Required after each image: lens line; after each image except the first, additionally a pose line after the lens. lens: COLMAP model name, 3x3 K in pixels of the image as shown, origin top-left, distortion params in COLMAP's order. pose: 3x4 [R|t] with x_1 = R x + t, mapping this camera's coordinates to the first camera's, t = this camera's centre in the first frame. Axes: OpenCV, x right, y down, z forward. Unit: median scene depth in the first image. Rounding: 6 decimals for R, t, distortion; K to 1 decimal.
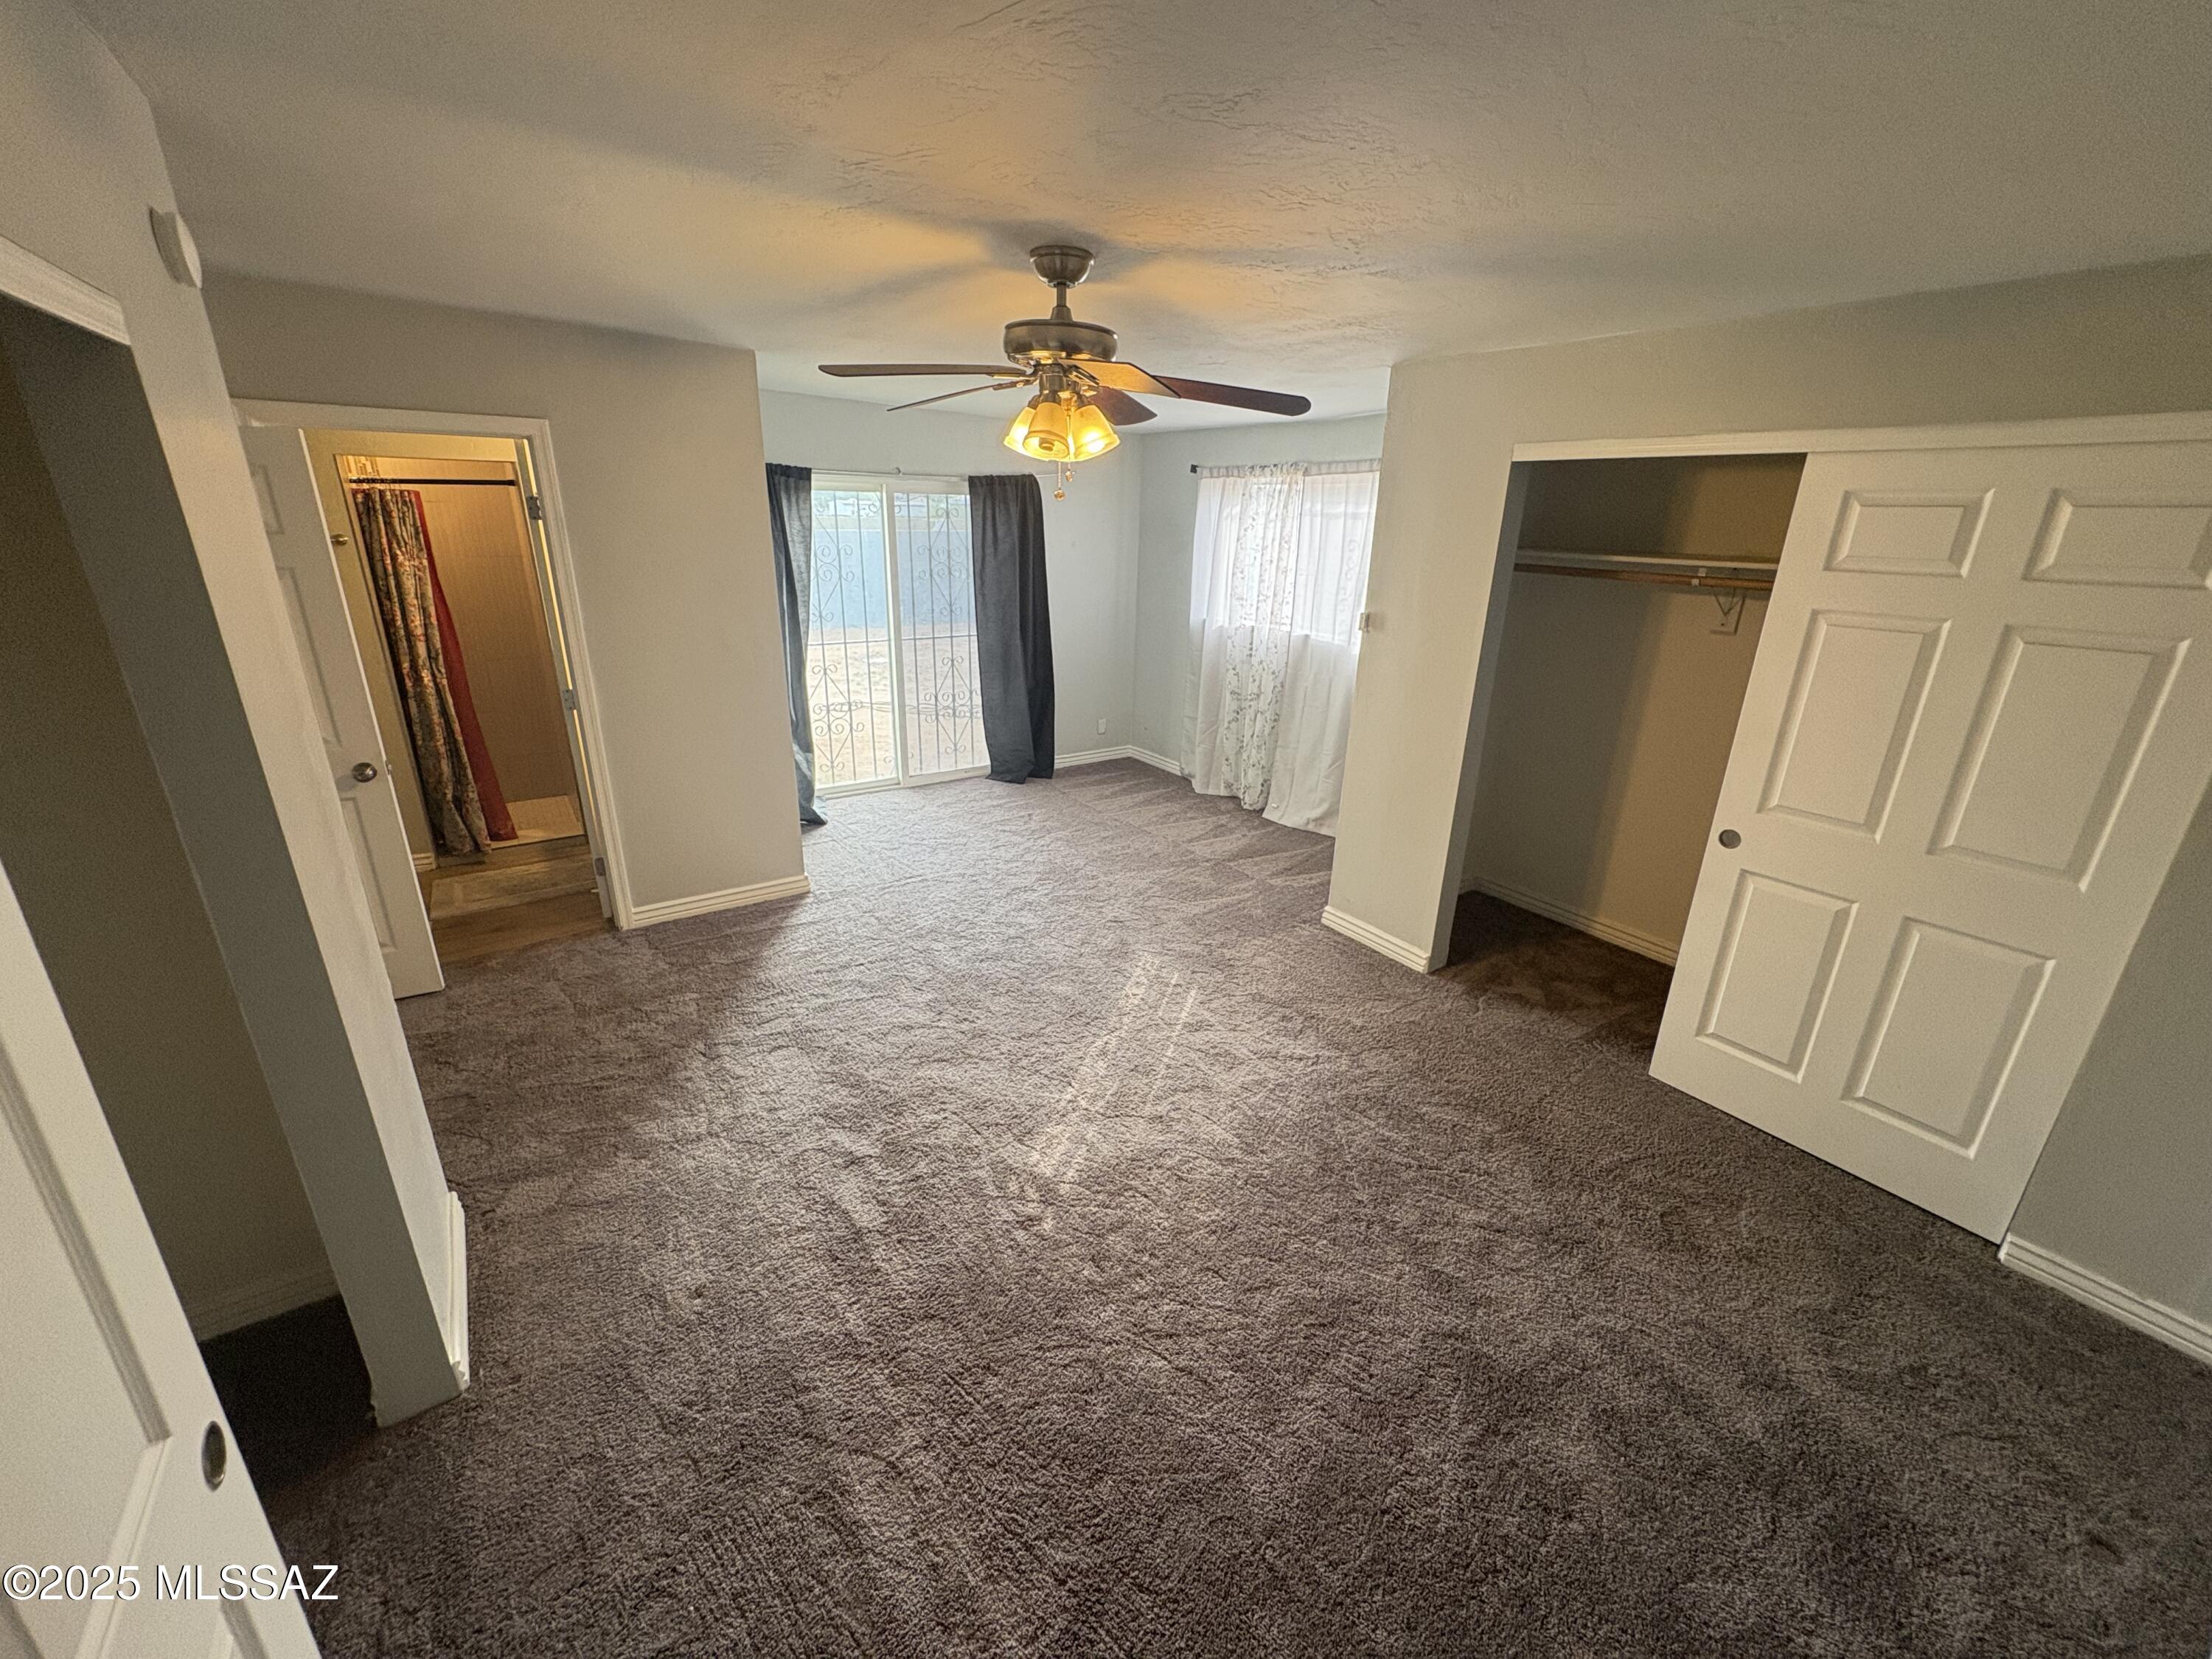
lens RADIAL K [[882.6, 0, 1096.4], [0, 882.6, 814.5], [0, 0, 1]] dist [-0.000450, 0.000798]
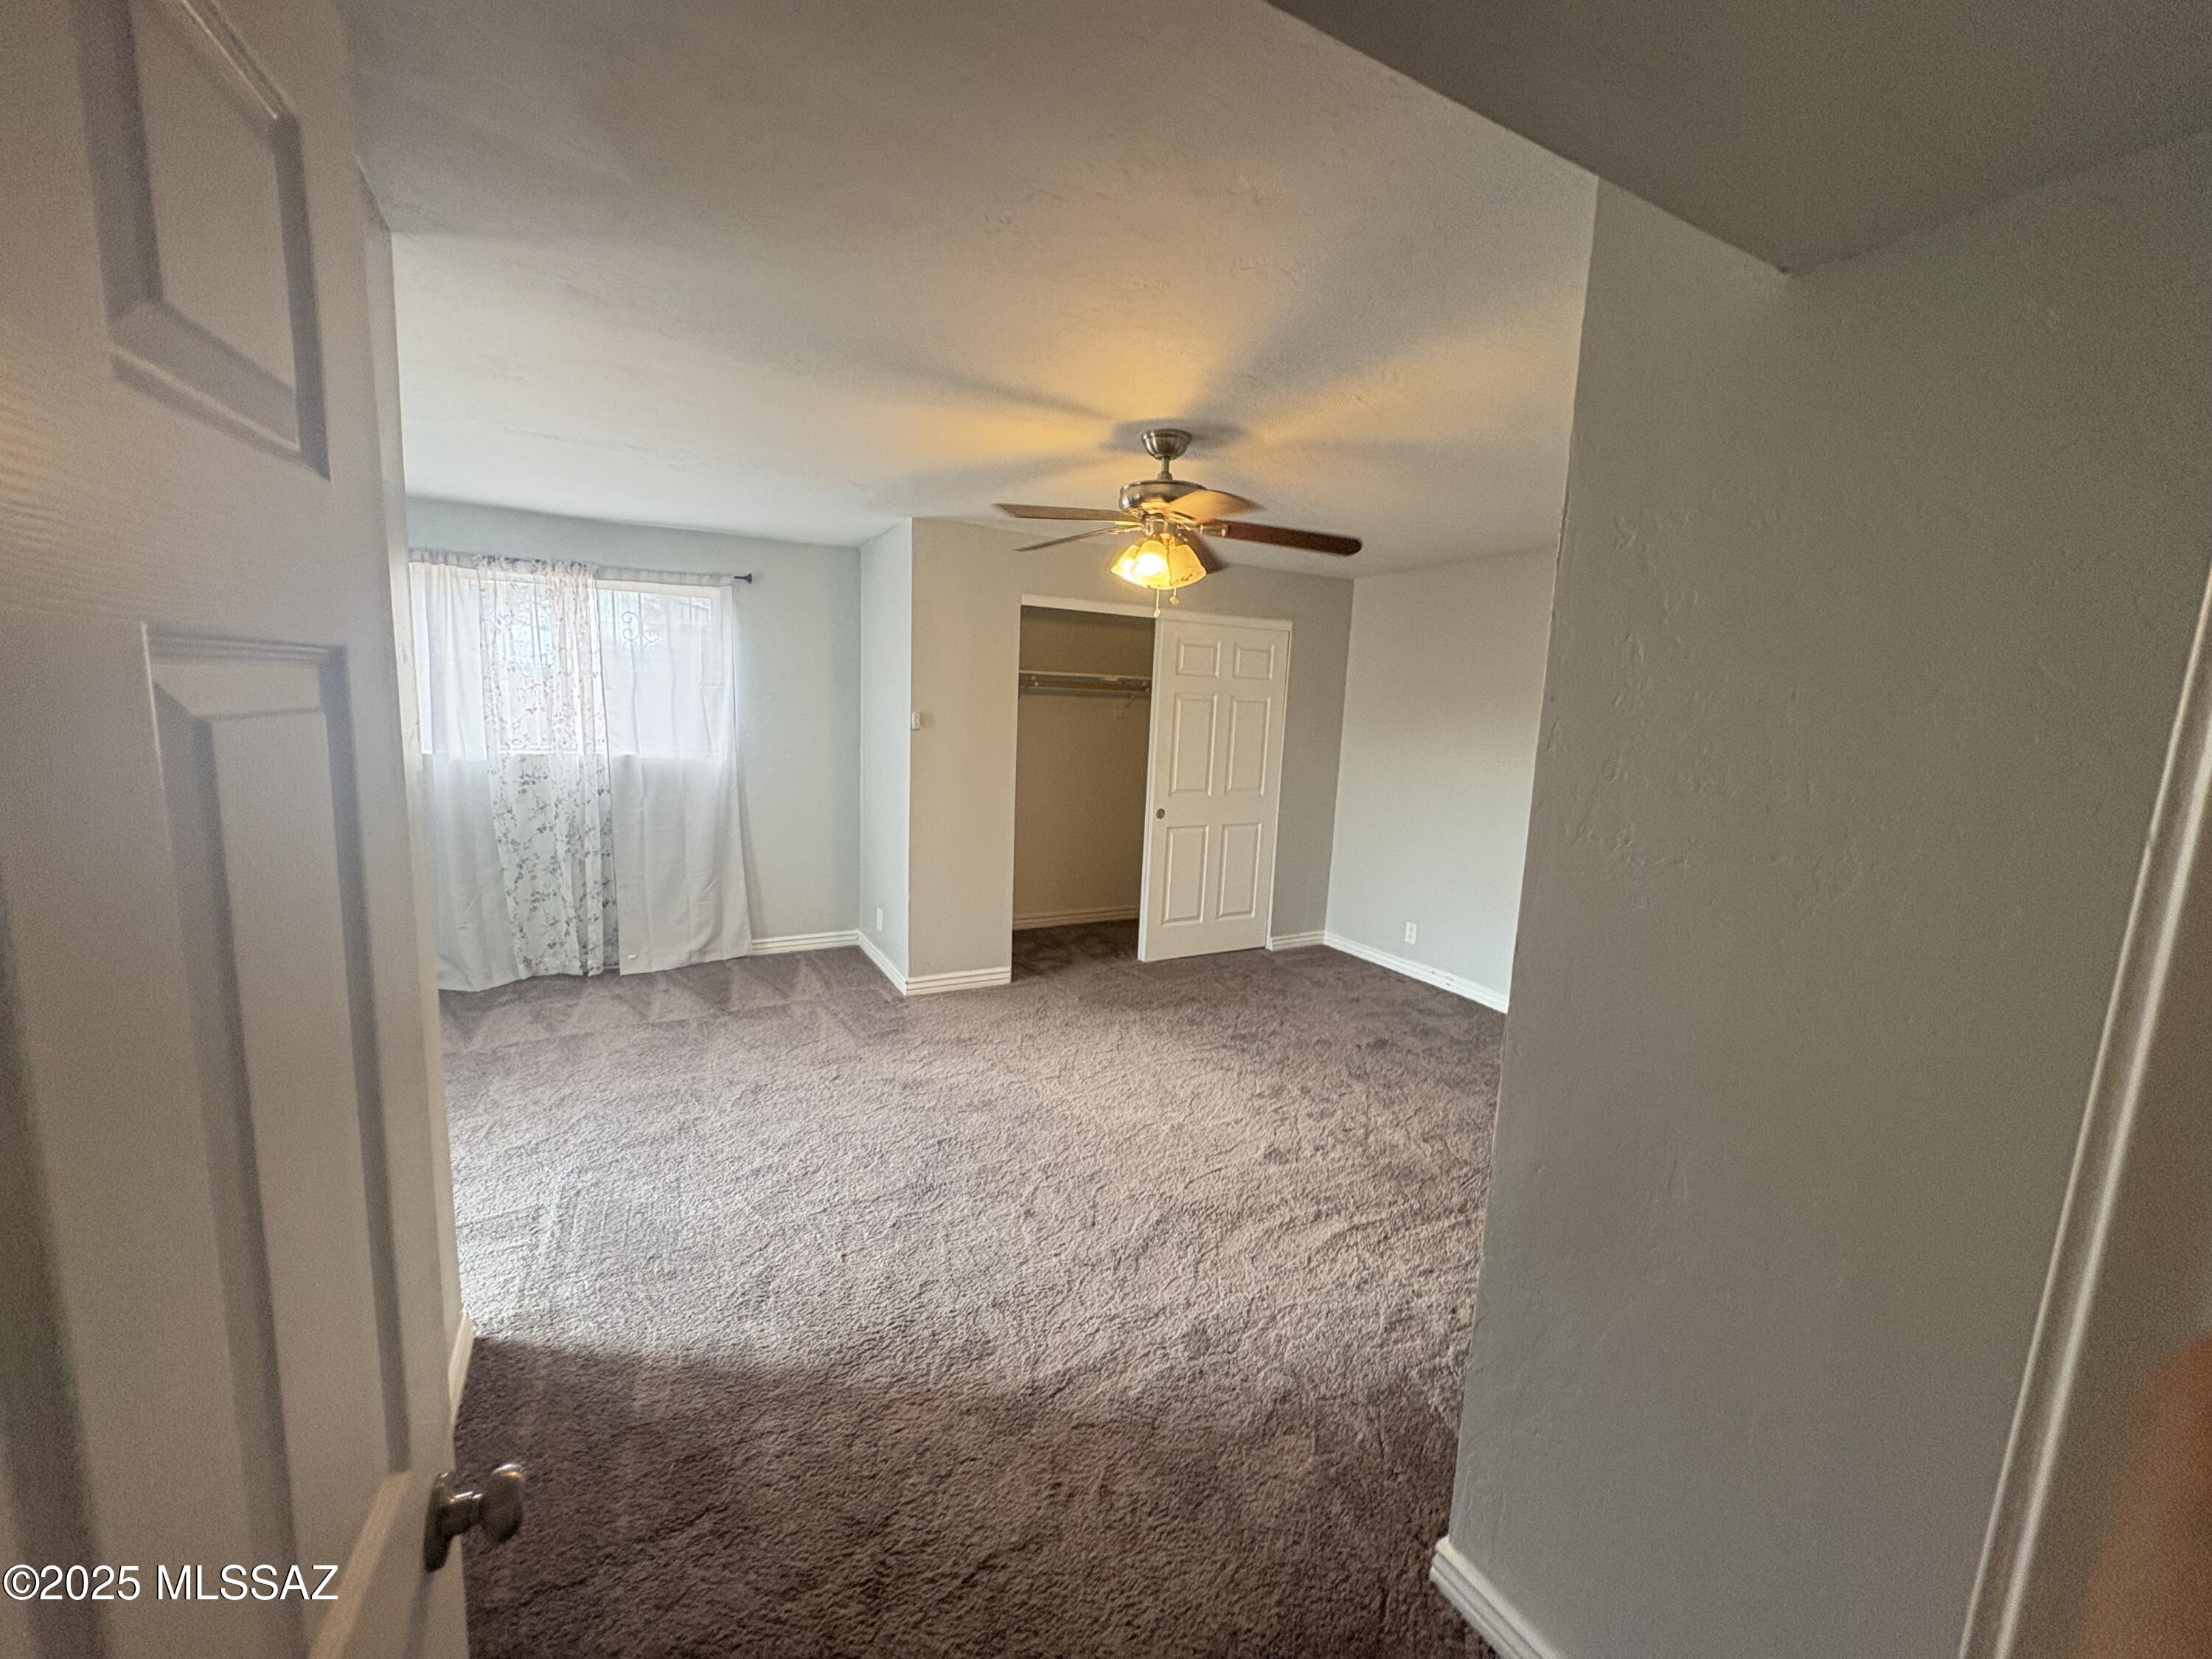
lens RADIAL K [[882.6, 0, 1091.2], [0, 882.6, 832.1], [0, 0, 1]] dist [-0.000450, 0.000798]
pose [[0.100805, -0.170727, 0.980148, -0.662855], [0.281176, 0.949893, 0.136539, -0.135353], [-0.954347, 0.261830, 0.143758, 0.504662]]
